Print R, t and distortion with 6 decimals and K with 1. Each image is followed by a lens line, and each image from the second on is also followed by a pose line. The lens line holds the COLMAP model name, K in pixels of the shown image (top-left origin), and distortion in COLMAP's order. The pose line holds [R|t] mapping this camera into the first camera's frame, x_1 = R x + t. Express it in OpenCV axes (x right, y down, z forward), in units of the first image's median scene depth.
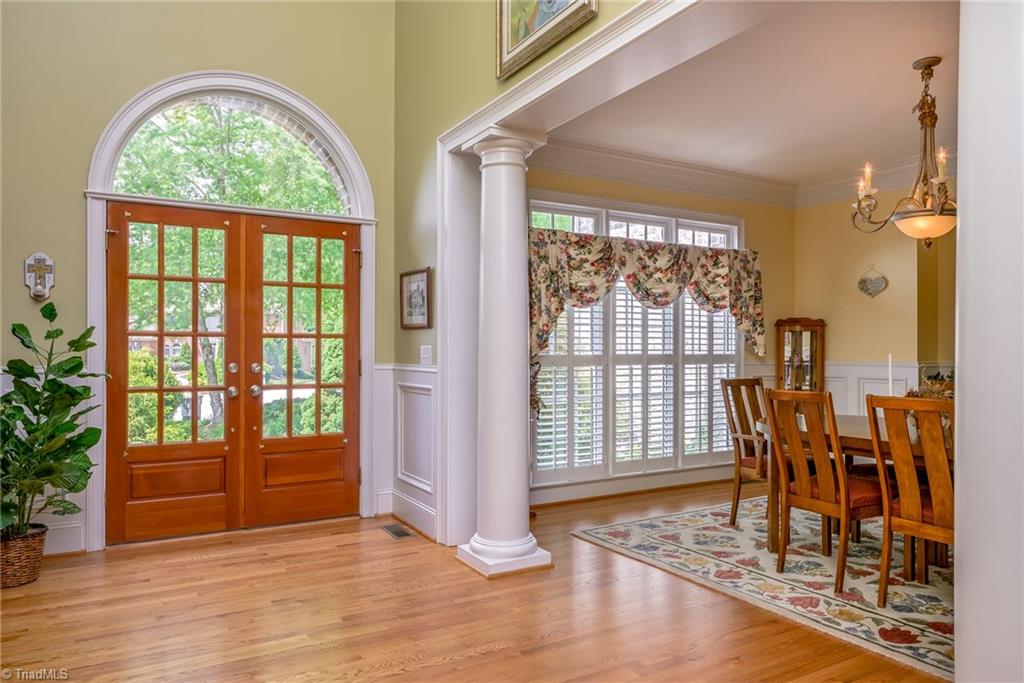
lens RADIAL K [[672.5, 0, 507.3], [0, 672.5, 345.8], [0, 0, 1]] dist [0.003455, -0.001358]
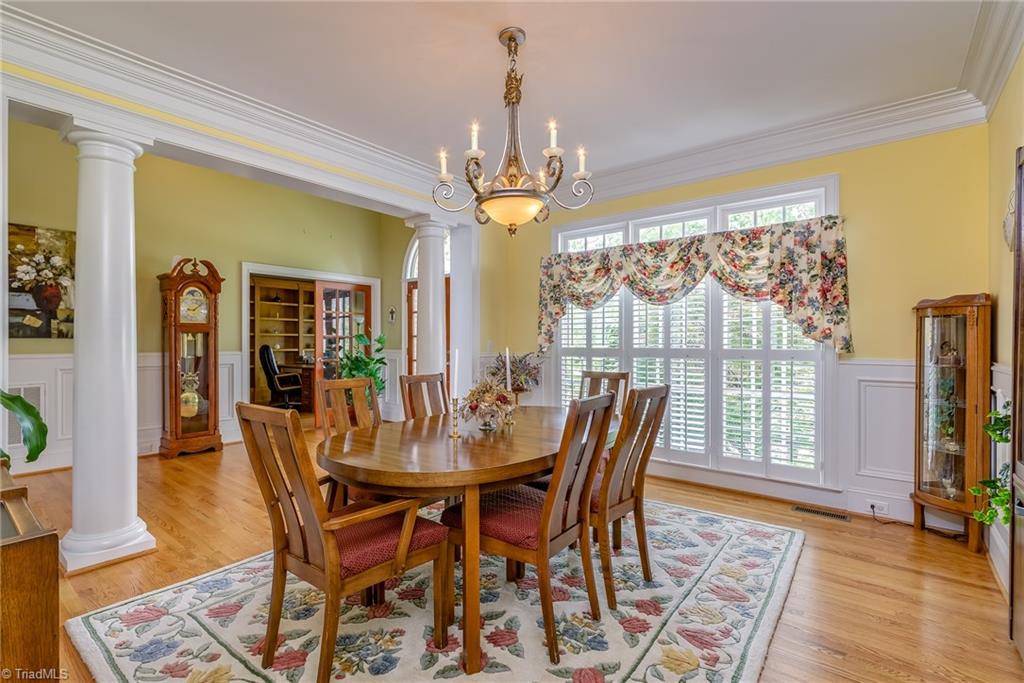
lens RADIAL K [[477.3, 0, 484.5], [0, 477.3, 339.3], [0, 0, 1]] dist [0.005787, 0.000230]
pose [[0.347016, -0.007755, -0.937827, 0.872145], [0.003930, 0.999969, -0.006815, 0.002780], [0.937851, -0.001321, 0.347036, 0.515758]]
